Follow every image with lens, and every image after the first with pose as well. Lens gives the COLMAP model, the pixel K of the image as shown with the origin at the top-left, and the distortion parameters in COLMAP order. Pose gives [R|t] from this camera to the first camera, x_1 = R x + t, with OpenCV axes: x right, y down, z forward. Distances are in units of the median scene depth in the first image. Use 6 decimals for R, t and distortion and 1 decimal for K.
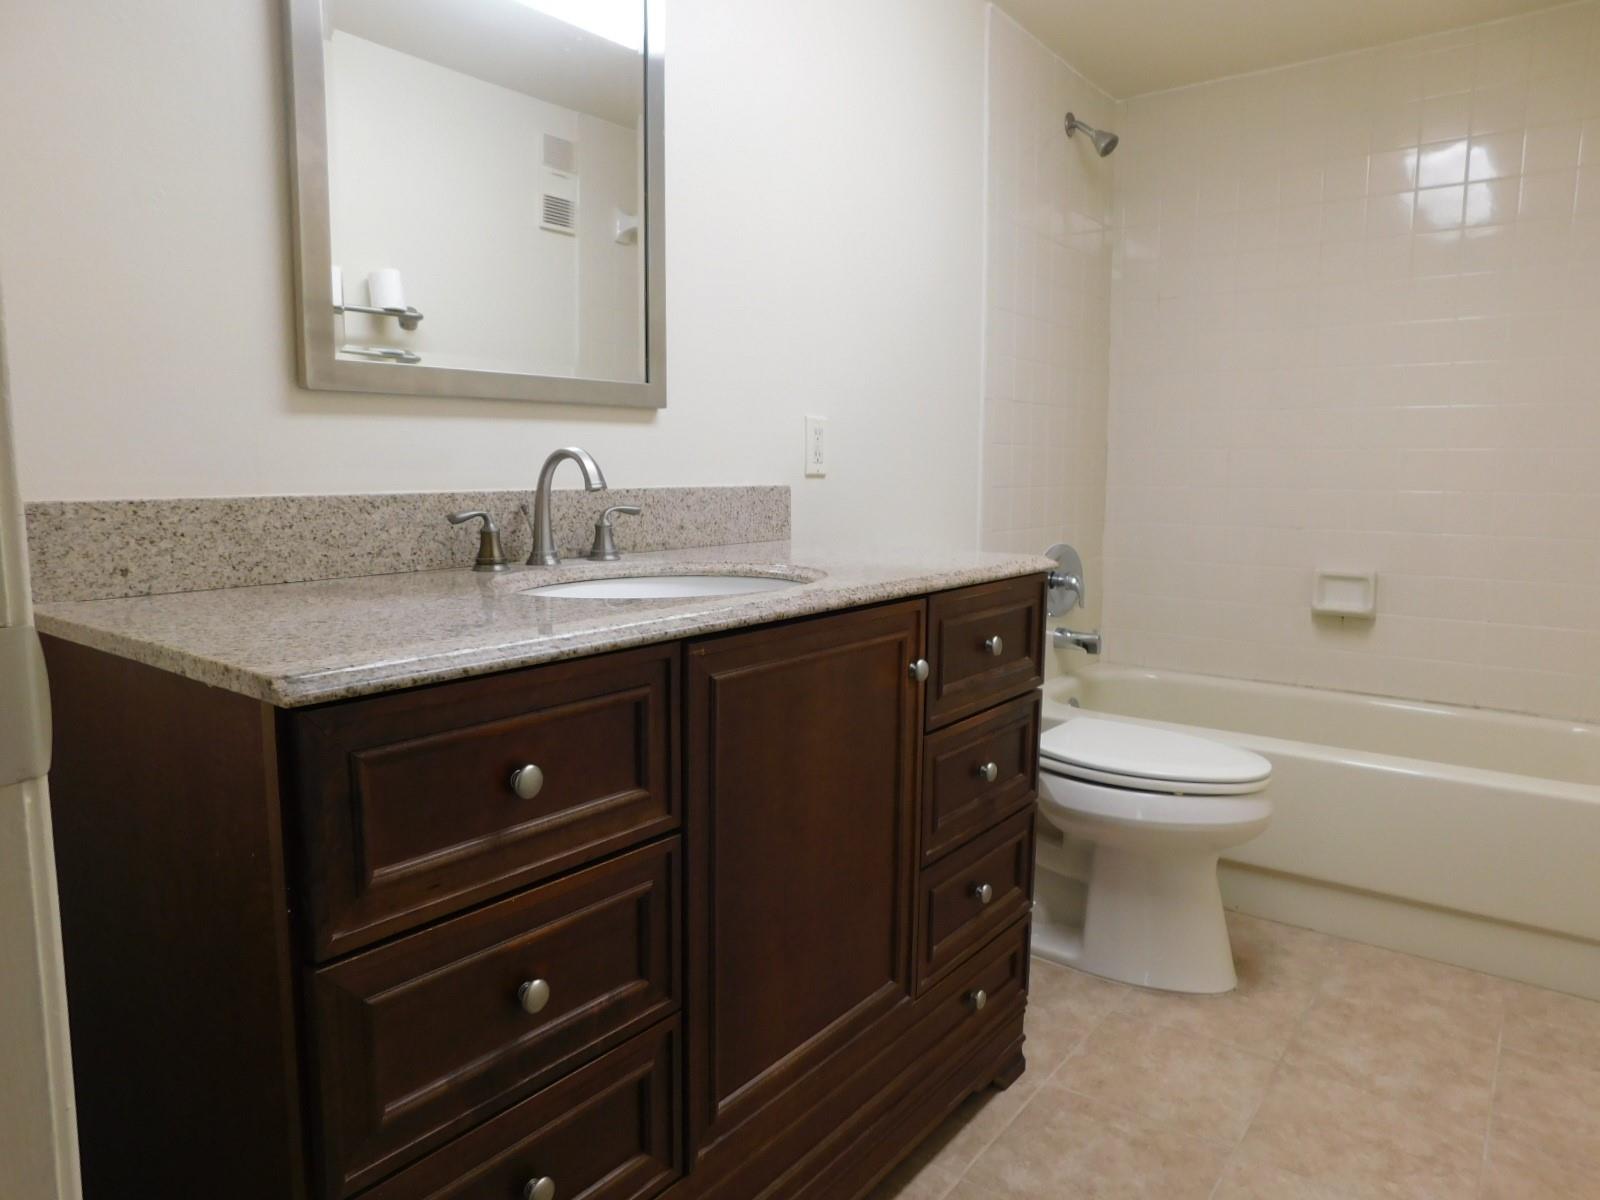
lens RADIAL K [[1053.1, 0, 798.1], [0, 1053.1, 598.3], [0, 0, 1]] dist [-0.072402, 0.057173]
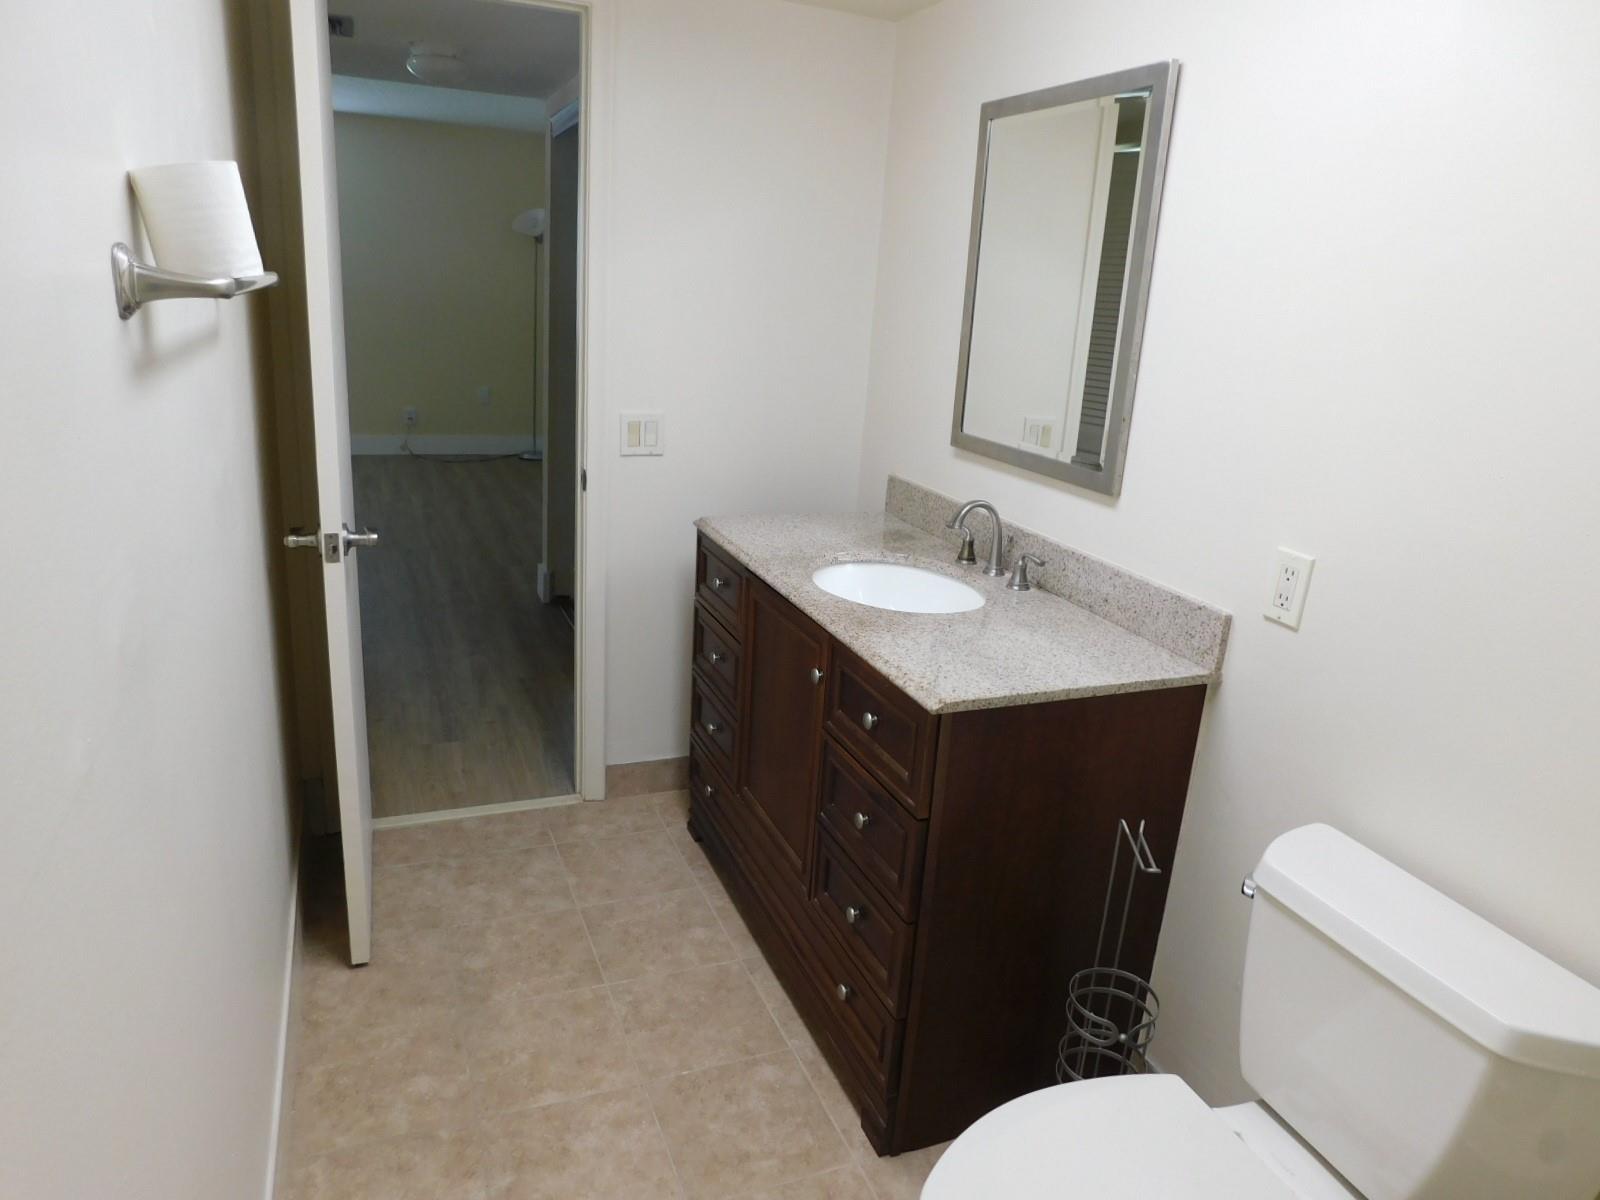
lens RADIAL K [[1053.1, 0, 798.1], [0, 1053.1, 598.3], [0, 0, 1]] dist [-0.072402, 0.057173]
pose [[-0.510413, 0.204256, -0.835319, 1.066727], [-0.181210, 0.924021, 0.336672, -0.413363], [0.840620, 0.323210, -0.434620, 1.274187]]
